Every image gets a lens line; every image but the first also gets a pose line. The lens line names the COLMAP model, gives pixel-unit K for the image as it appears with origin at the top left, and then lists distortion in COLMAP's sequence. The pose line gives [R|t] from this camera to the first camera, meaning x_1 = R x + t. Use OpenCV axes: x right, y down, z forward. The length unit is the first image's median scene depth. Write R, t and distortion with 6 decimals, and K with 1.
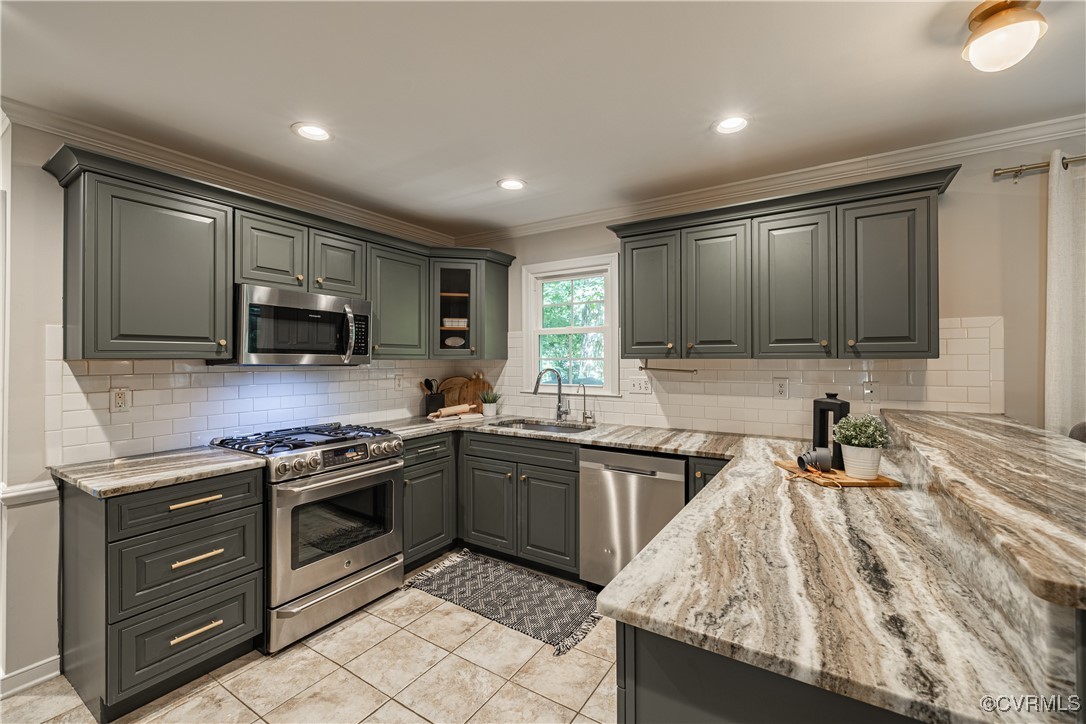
lens RADIAL K [[451.8, 0, 544.5], [0, 451.8, 361.5], [0, 0, 1]] dist [-0.002023, -0.000351]
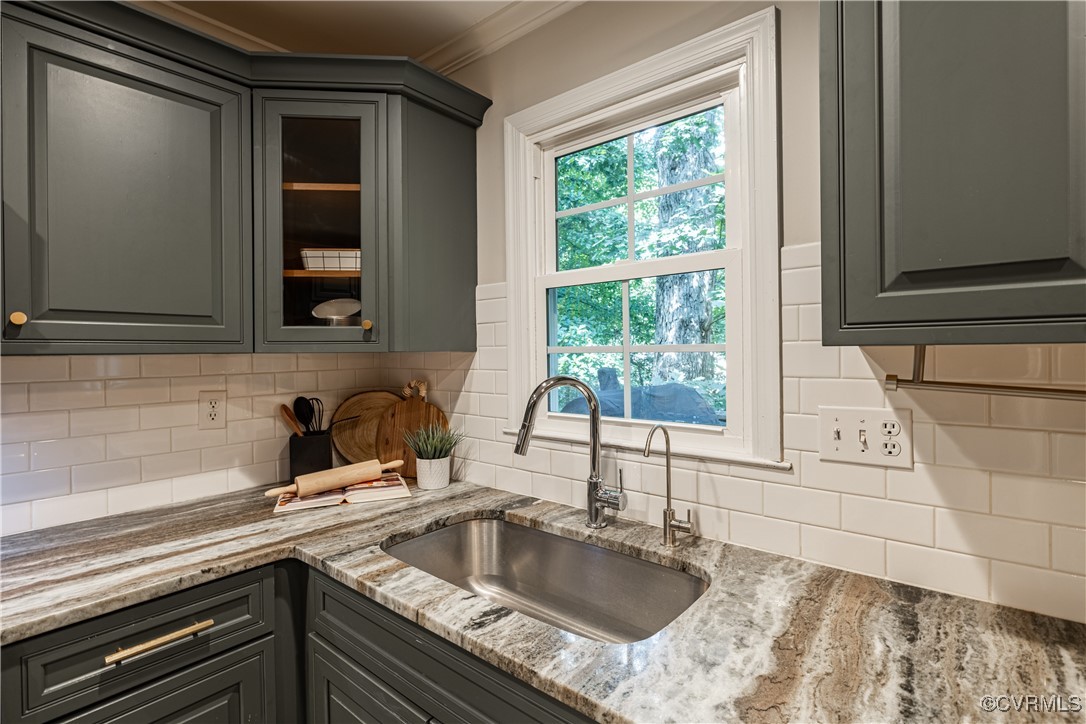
lens RADIAL K [[521.9, 0, 541.8], [0, 521.9, 357.3], [0, 0, 1]] dist [0.004813, 0.000140]
pose [[0.990926, -0.008039, -0.134171, 0.046478], [0.009112, 0.999931, 0.007384, -0.002440], [0.134102, -0.008539, 0.990931, 0.577905]]
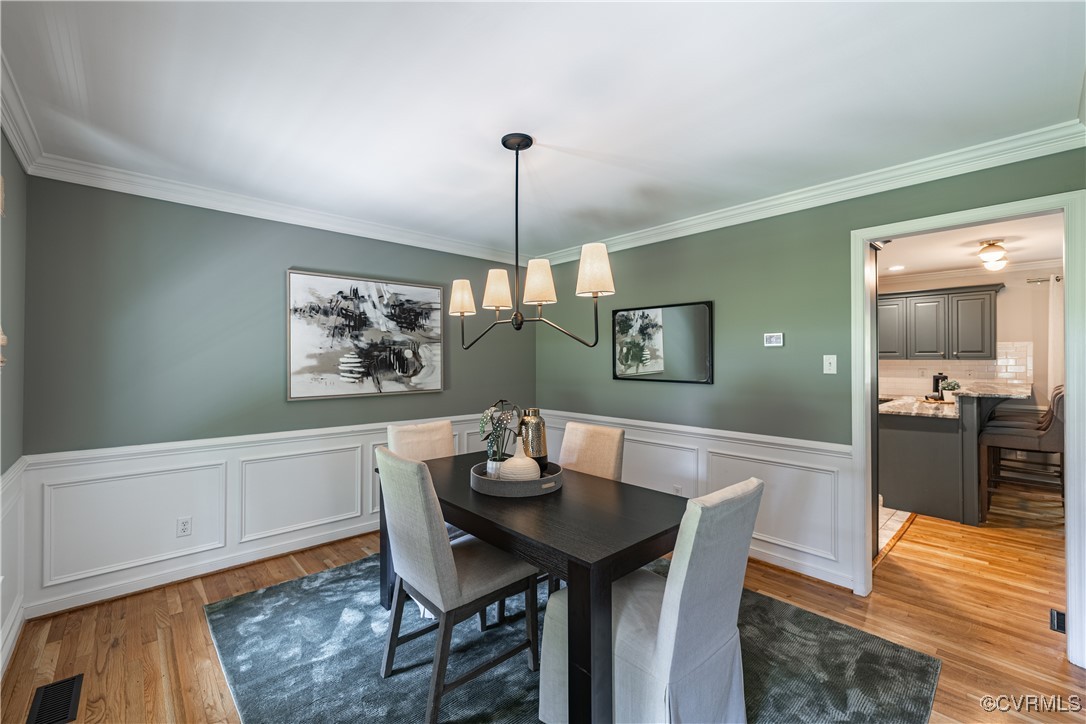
lens RADIAL K [[451.8, 0, 541.2], [0, 451.8, 355.6], [0, 0, 1]] dist [-0.002023, -0.000351]
pose [[0.964690, -0.001045, -0.263387, -0.523579], [-0.001352, 0.999959, -0.008922, -0.002374], [0.263386, 0.008963, 0.964649, -1.221747]]
